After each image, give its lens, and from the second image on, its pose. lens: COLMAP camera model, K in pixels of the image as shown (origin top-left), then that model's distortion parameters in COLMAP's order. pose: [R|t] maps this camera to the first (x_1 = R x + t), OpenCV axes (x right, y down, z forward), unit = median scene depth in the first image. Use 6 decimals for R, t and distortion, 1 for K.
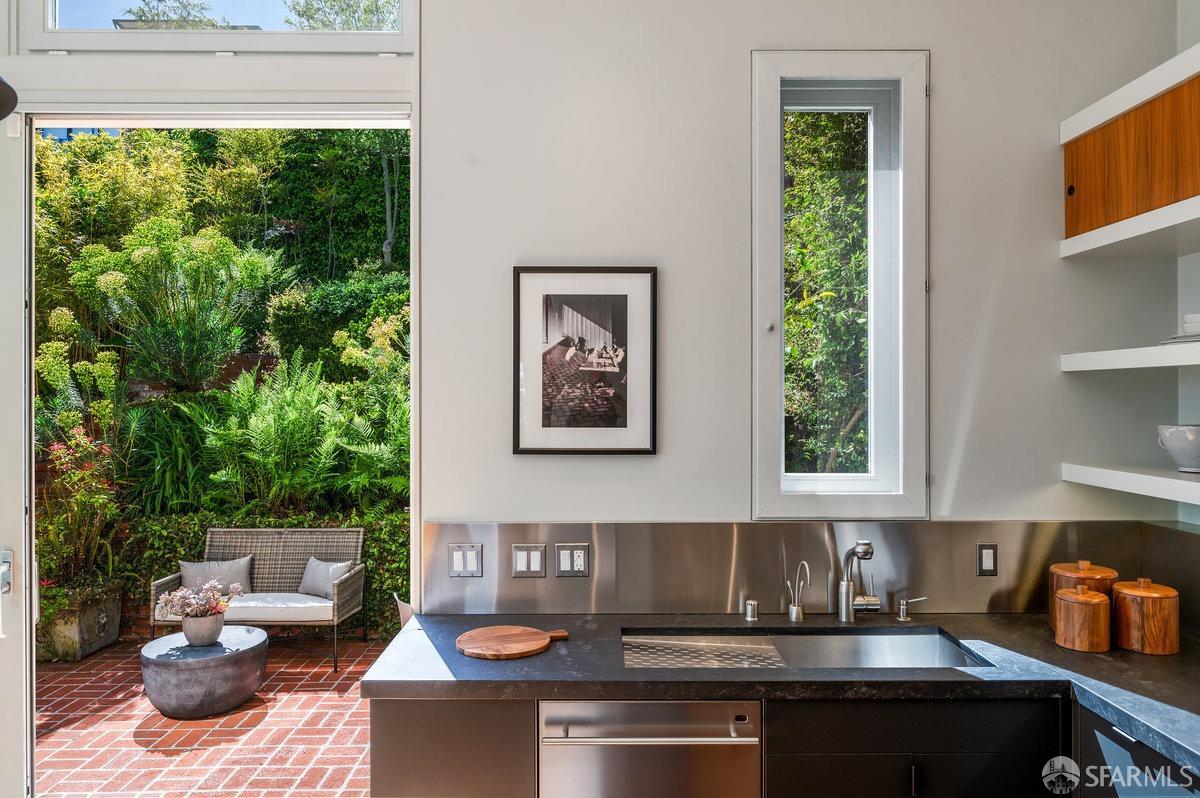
lens RADIAL K [[802.3, 0, 600.2], [0, 802.3, 396.0], [0, 0, 1]] dist [-0.001862, -0.000951]
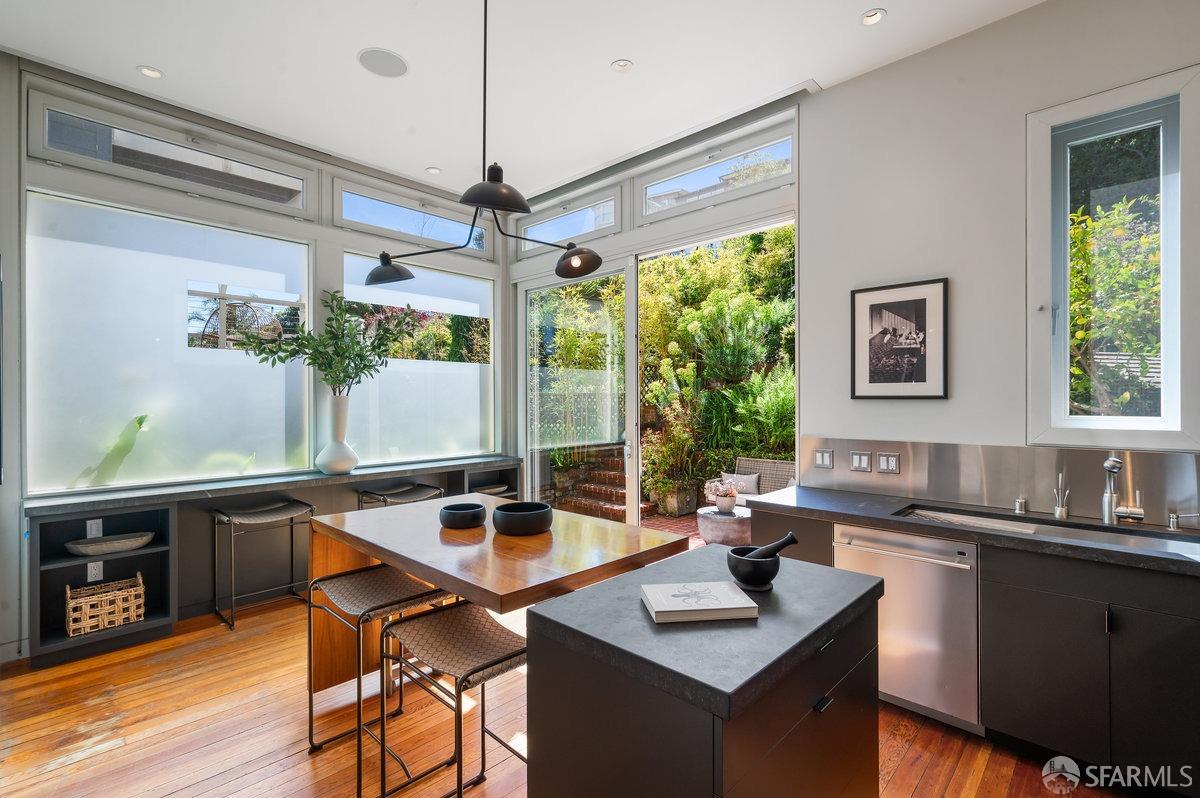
lens RADIAL K [[546.3, 0, 600.0], [0, 546.3, 399.0], [0, 0, 1]] dist [-0.000305, -0.000201]
pose [[0.716548, -0.003278, -0.697530, 0.195090], [0.003797, 0.999992, -0.000799, 0.042721], [0.697528, -0.002076, 0.716555, -0.132425]]
